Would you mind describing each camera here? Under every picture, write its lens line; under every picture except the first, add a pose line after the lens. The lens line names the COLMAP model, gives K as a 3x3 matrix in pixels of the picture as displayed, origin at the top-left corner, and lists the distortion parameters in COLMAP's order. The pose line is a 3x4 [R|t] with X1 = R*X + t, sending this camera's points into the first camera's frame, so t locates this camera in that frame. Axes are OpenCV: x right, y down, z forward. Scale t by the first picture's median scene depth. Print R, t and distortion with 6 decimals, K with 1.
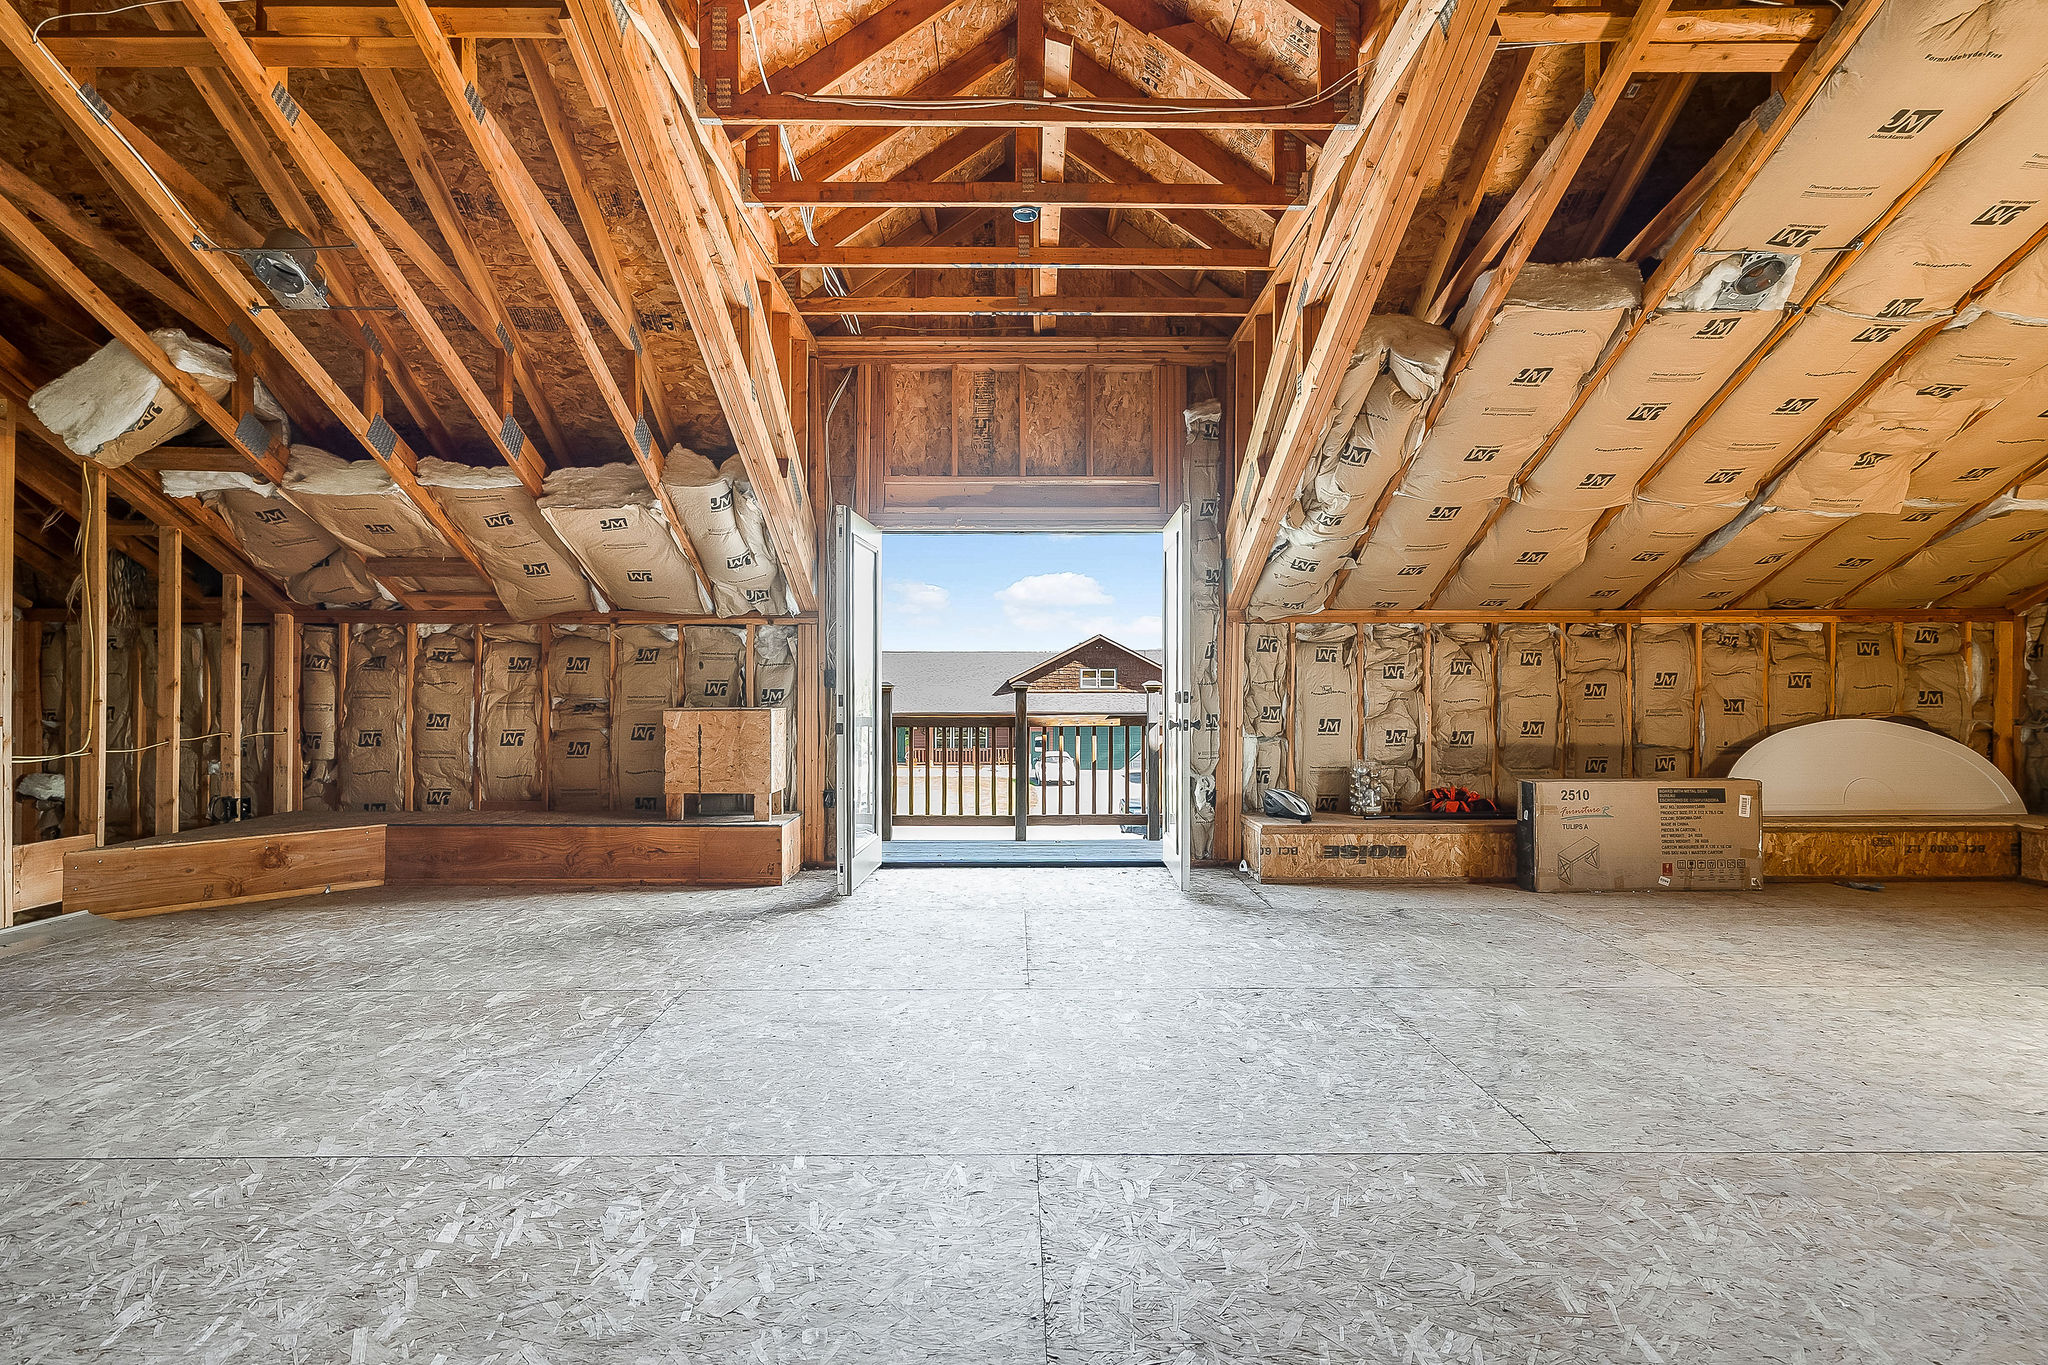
lens RADIAL K [[963.5, 0, 1024.0], [0, 963.5, 682.5], [0, 0, 1]] dist [-0.012797, 0.000651]
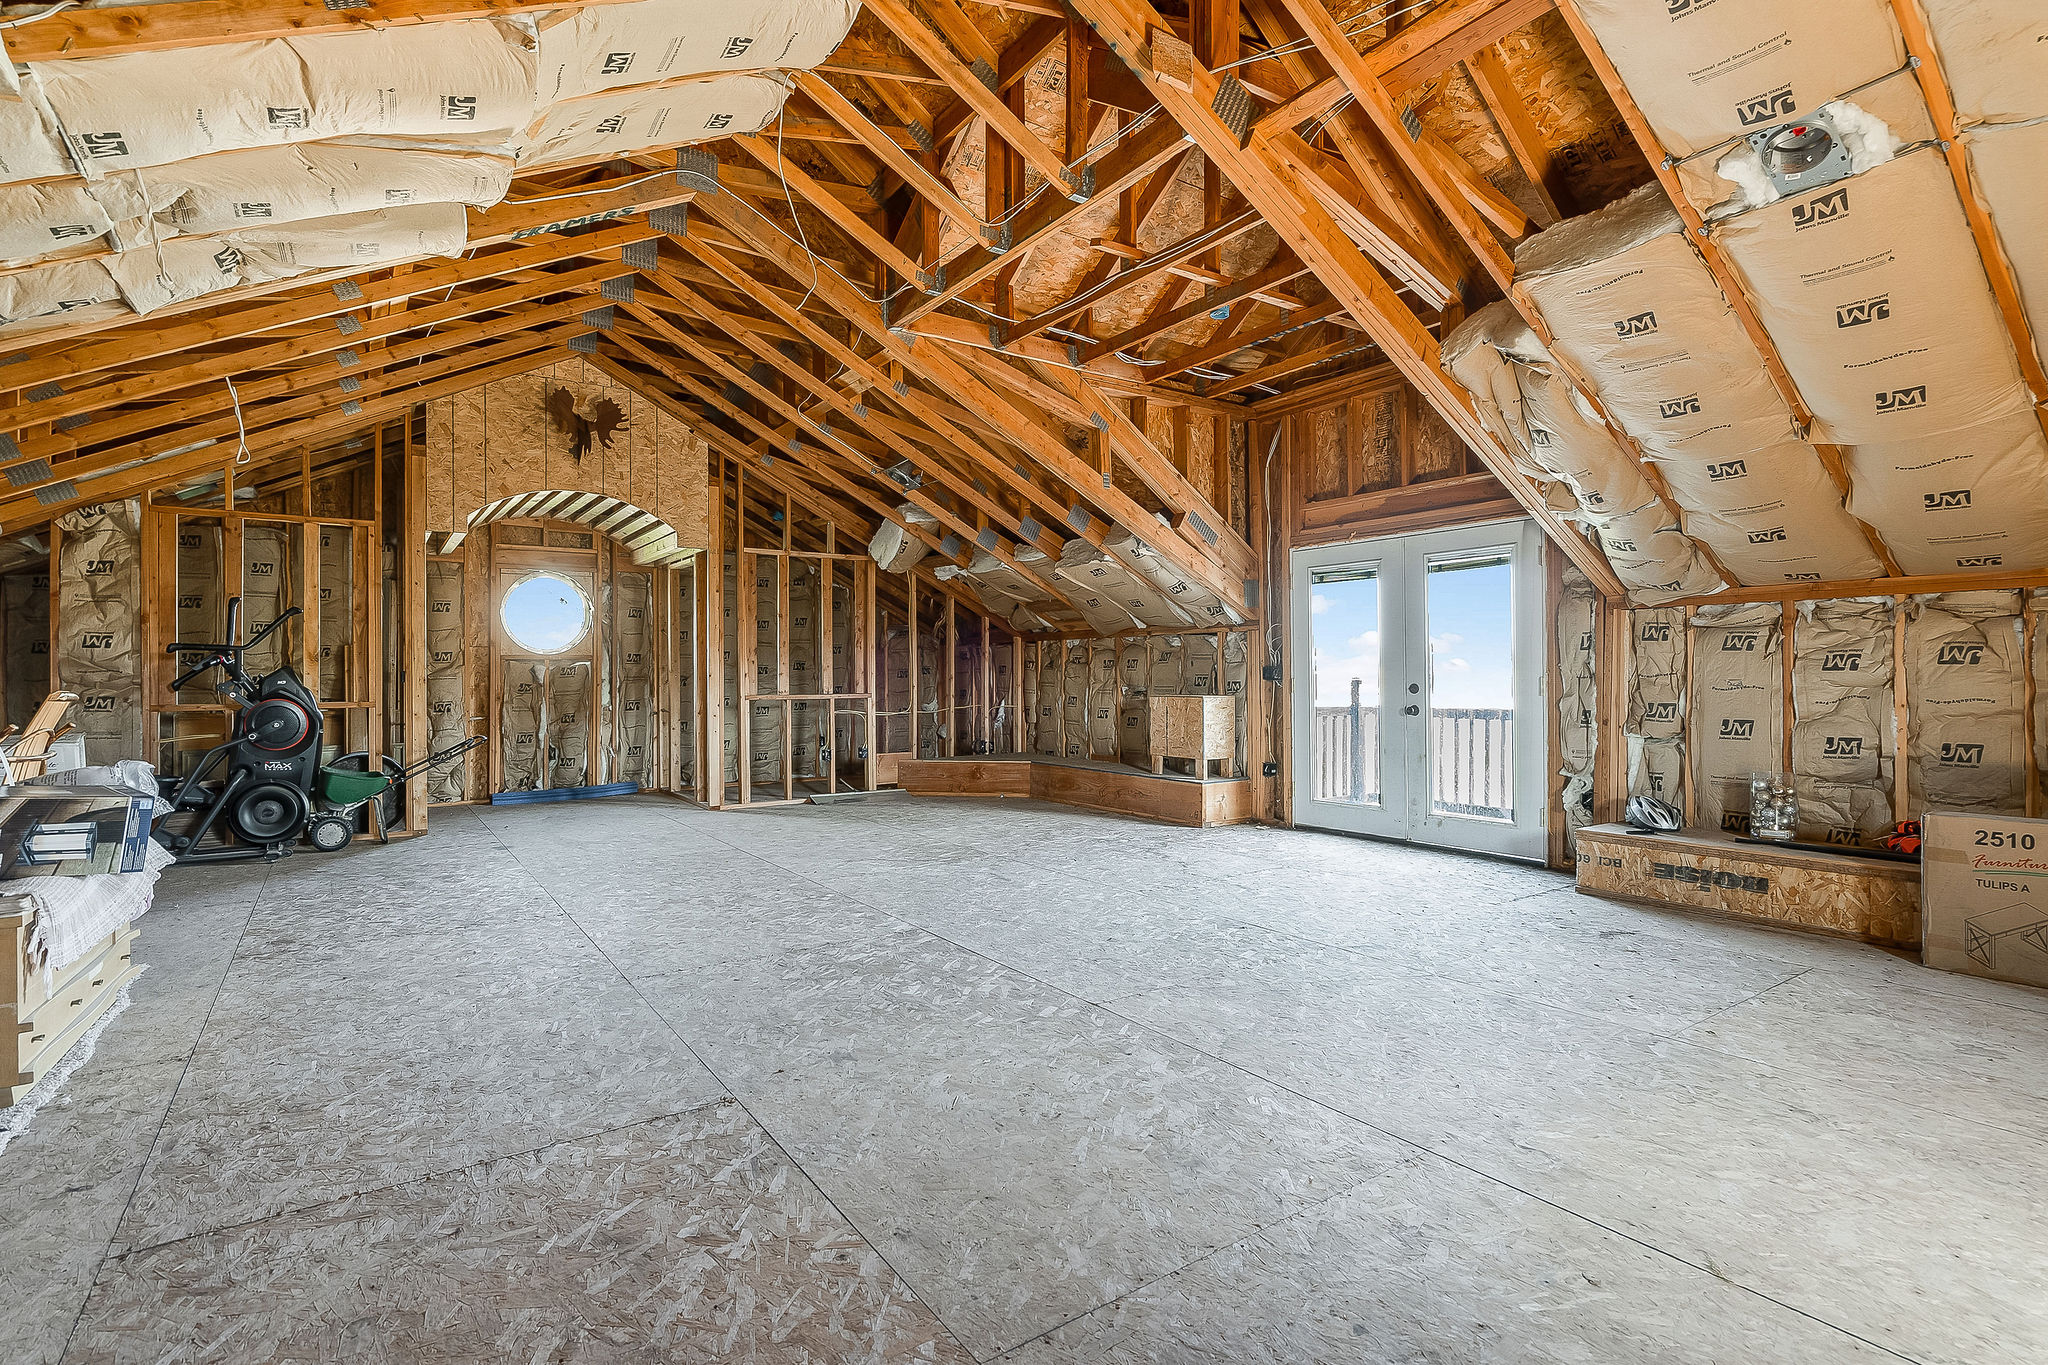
lens RADIAL K [[963.5, 0, 1024.0], [0, 963.5, 682.5], [0, 0, 1]] dist [-0.012797, 0.000651]
pose [[0.566561, 0.004099, -0.824009, 0.651968], [0.004450, 0.999958, 0.008034, -0.003513], [0.824008, -0.008219, 0.566519, 0.032468]]
